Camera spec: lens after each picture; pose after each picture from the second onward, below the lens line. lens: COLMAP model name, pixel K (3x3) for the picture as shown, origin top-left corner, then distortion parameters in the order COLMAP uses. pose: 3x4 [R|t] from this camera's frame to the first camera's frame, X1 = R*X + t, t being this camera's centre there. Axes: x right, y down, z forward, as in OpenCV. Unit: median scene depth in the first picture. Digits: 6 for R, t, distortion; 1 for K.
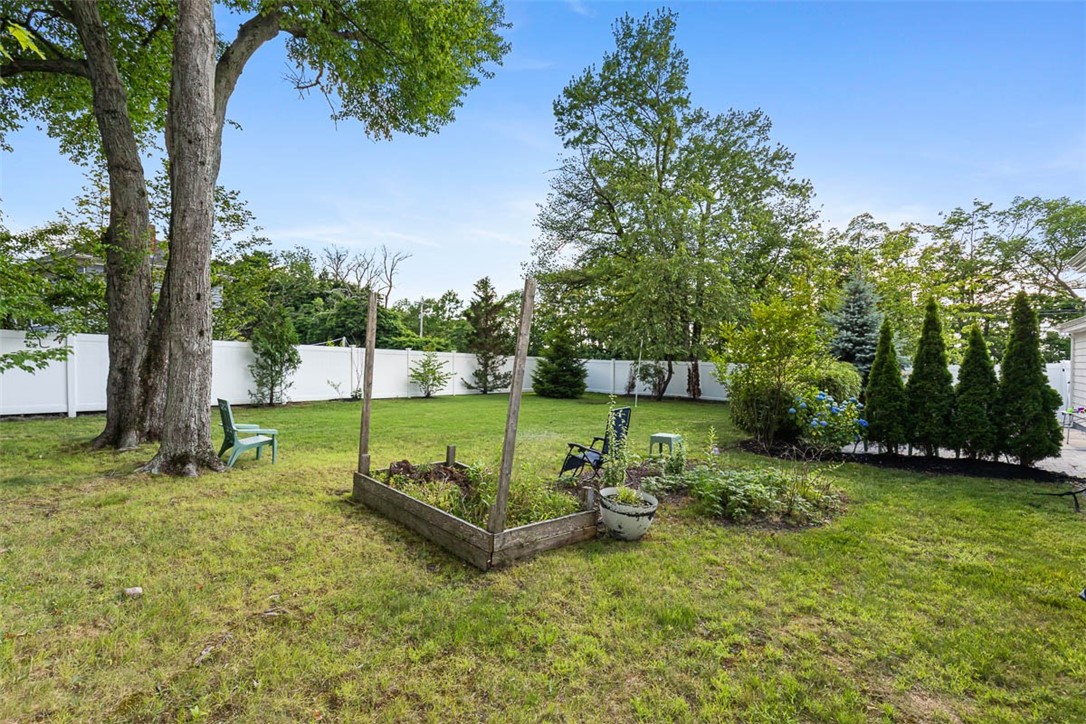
lens RADIAL K [[475.5, 0, 543.0], [0, 475.5, 362.0], [0, 0, 1]] dist [-0.001999, 0.000010]
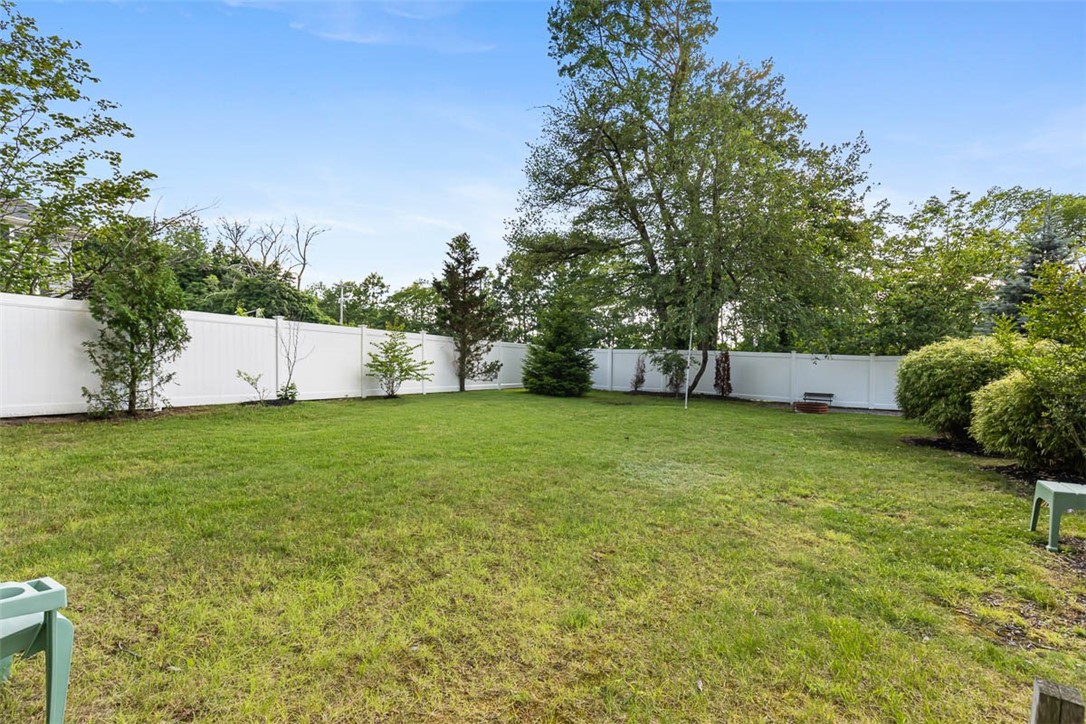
lens RADIAL K [[494.6, 0, 543.0], [0, 494.6, 362.0], [0, 0, 1]] dist [0.003498, 0.000482]
pose [[0.988847, 0.005597, 0.148827, -0.108638], [-0.007385, 0.999907, 0.011469, 0.011489], [-0.148749, -0.012440, 0.988797, 0.212915]]
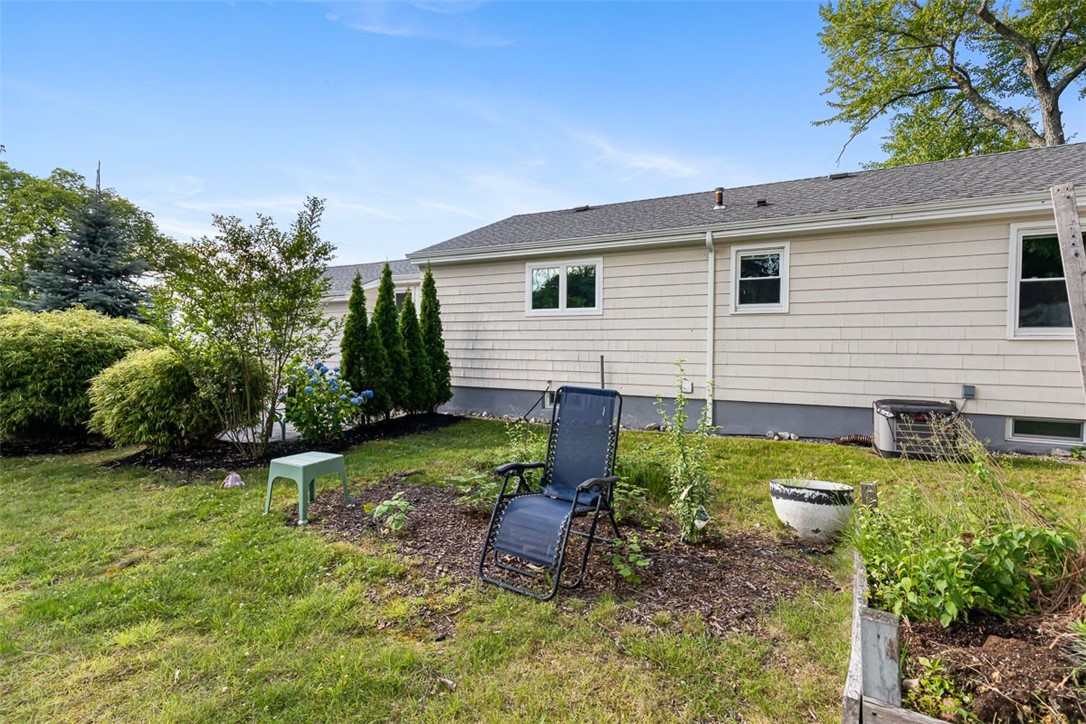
lens RADIAL K [[494.6, 0, 543.0], [0, 494.6, 362.0], [0, 0, 1]] dist [0.003498, 0.000482]
pose [[-0.212738, -0.030260, 0.976641, -0.004972], [-0.010310, 0.999534, 0.028724, 0.032807], [-0.977055, -0.003958, -0.212951, 0.992038]]
